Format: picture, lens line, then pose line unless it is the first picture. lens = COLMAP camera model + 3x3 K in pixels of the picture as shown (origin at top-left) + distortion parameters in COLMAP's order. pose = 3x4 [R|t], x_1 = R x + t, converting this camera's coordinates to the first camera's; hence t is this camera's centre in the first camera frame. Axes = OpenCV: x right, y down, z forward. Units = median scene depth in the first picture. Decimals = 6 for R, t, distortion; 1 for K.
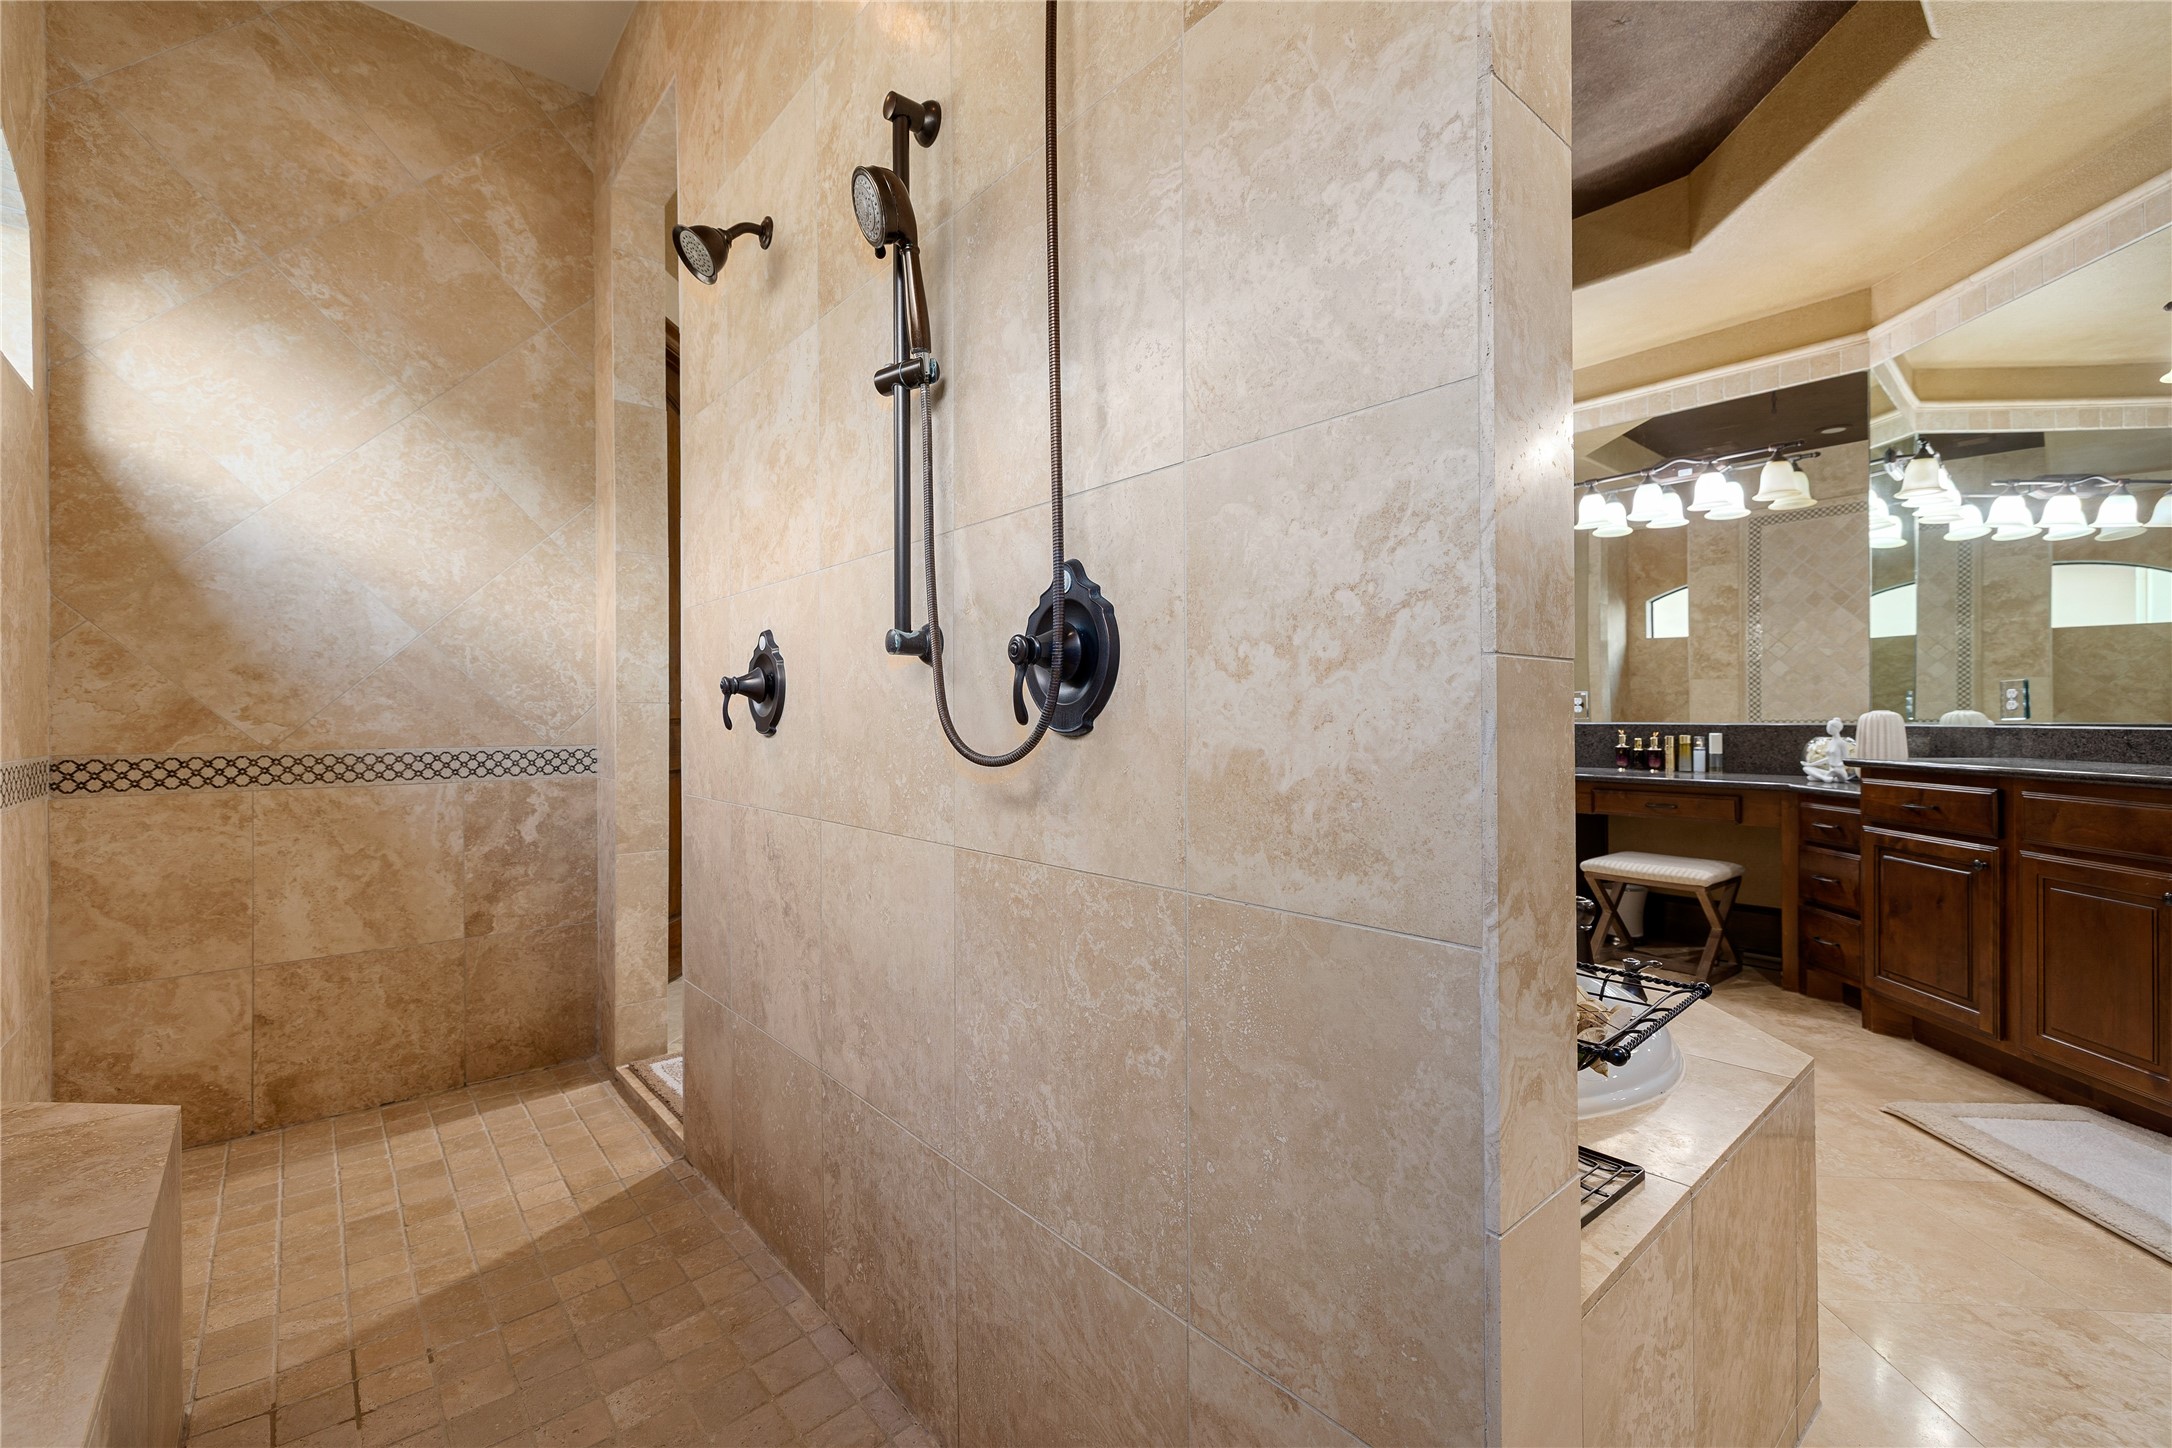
lens RADIAL K [[929.5, 0, 1092.0], [0, 929.5, 720.1], [0, 0, 1]] dist [0.002987, -0.000708]
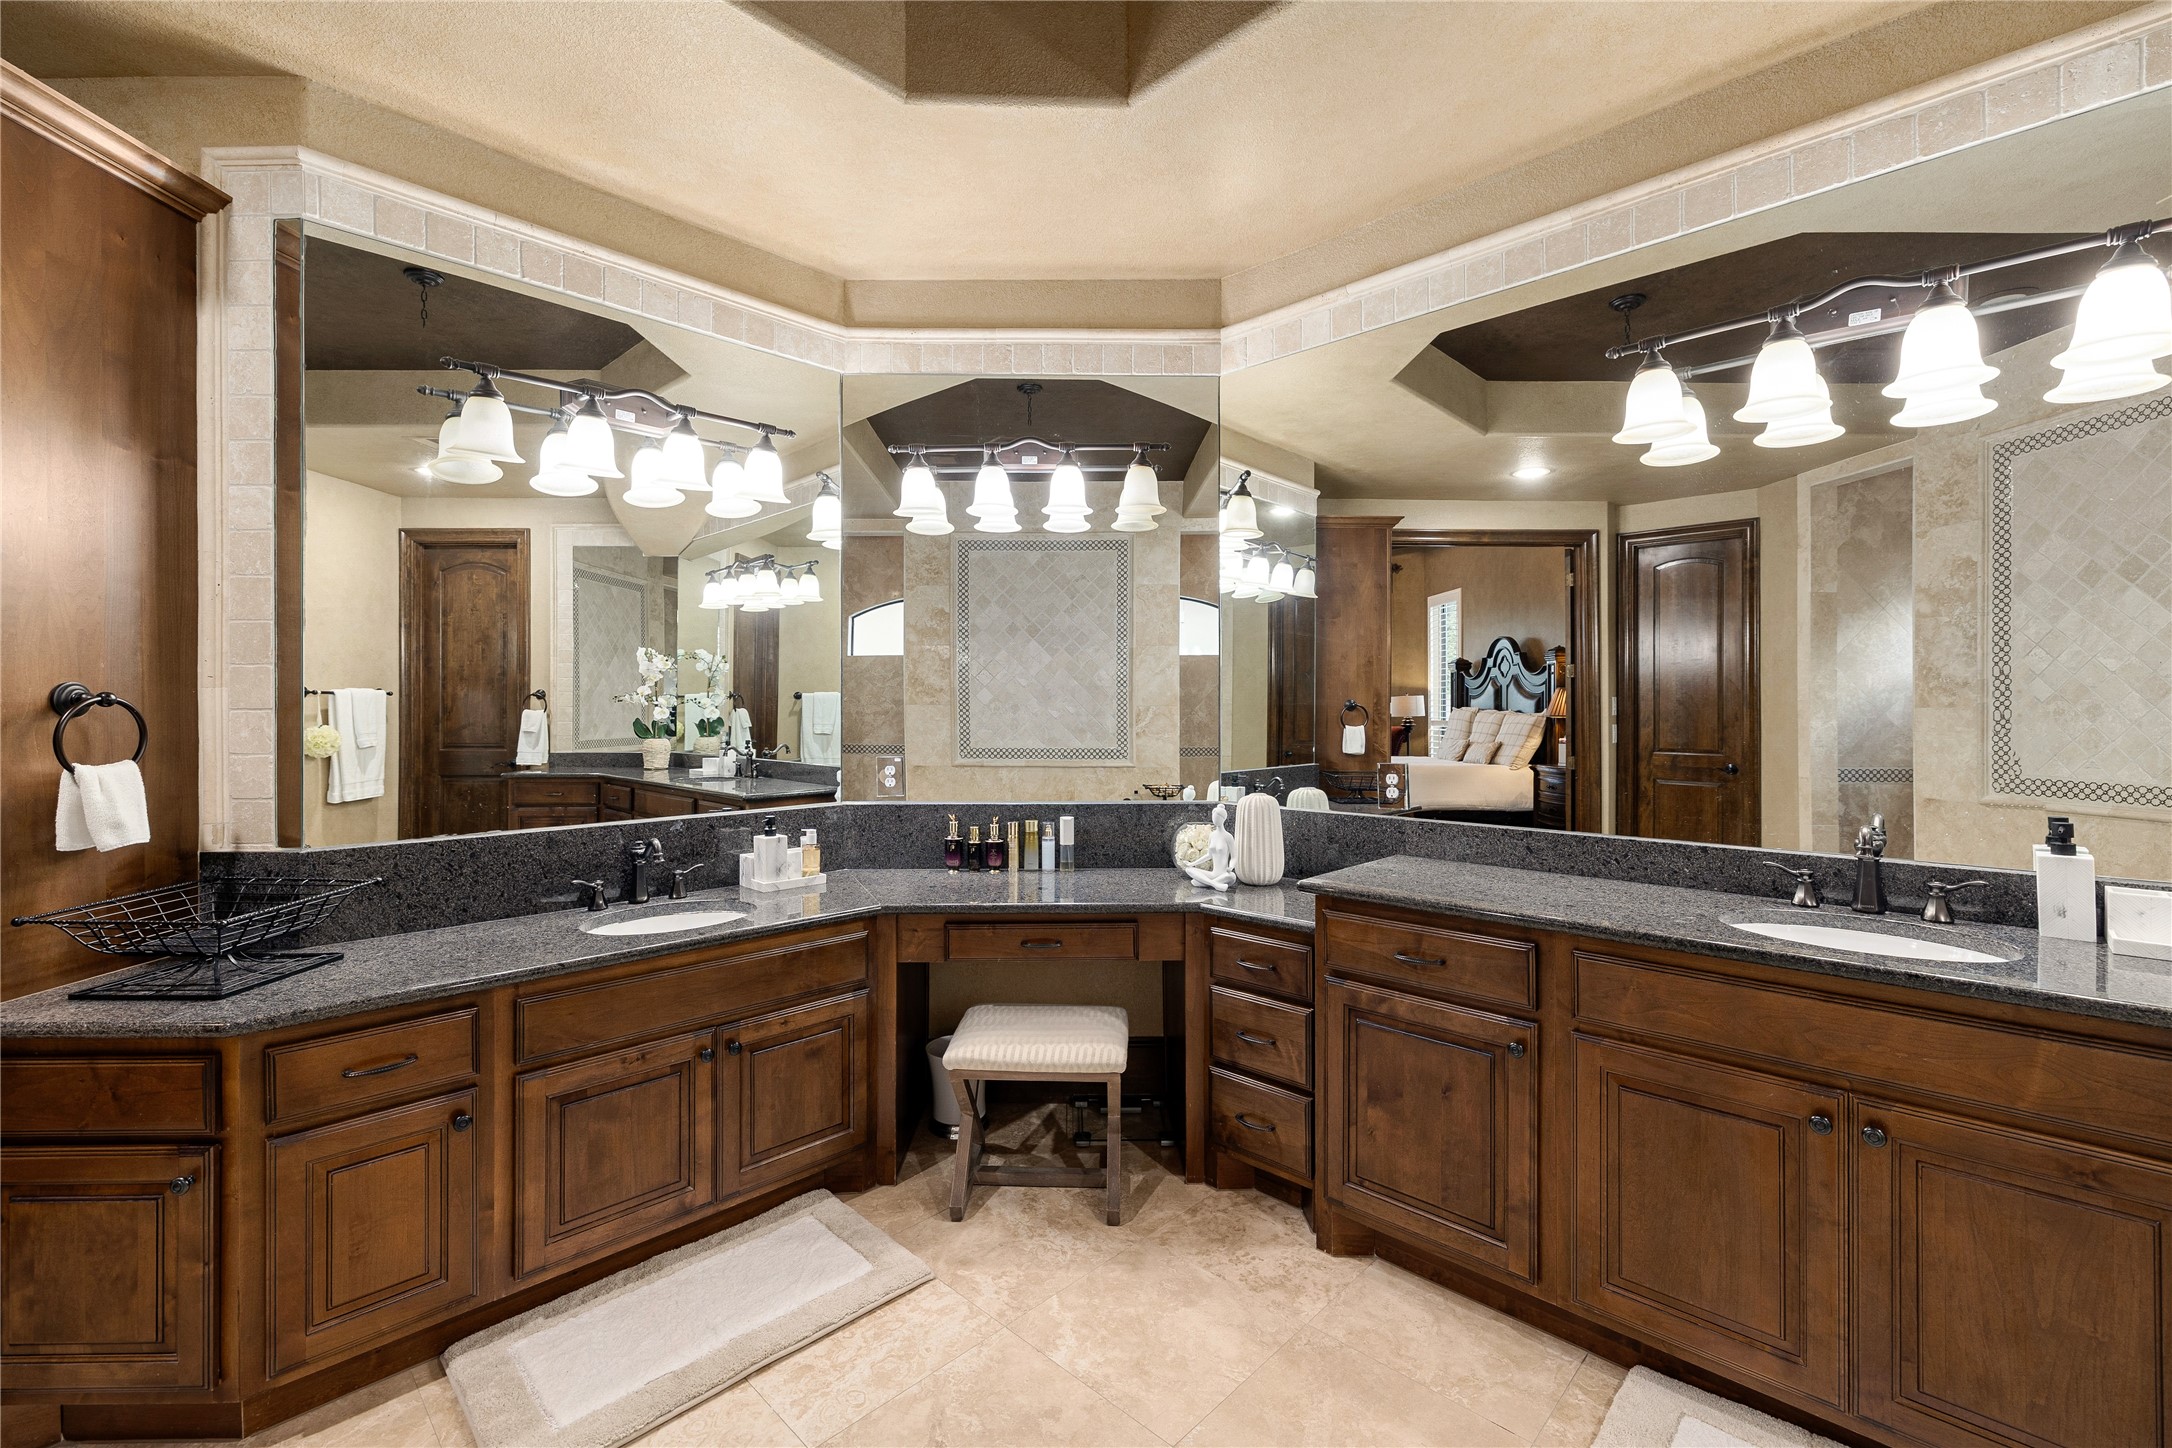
lens RADIAL K [[929.5, 0, 1096.0], [0, 929.5, 710.9], [0, 0, 1]] dist [0.002987, -0.000708]
pose [[0.651502, 0.002885, 0.758641, 0.119911], [0.000093, 0.999992, -0.003883, -0.067606], [-0.758647, 0.002601, 0.651497, 0.495547]]
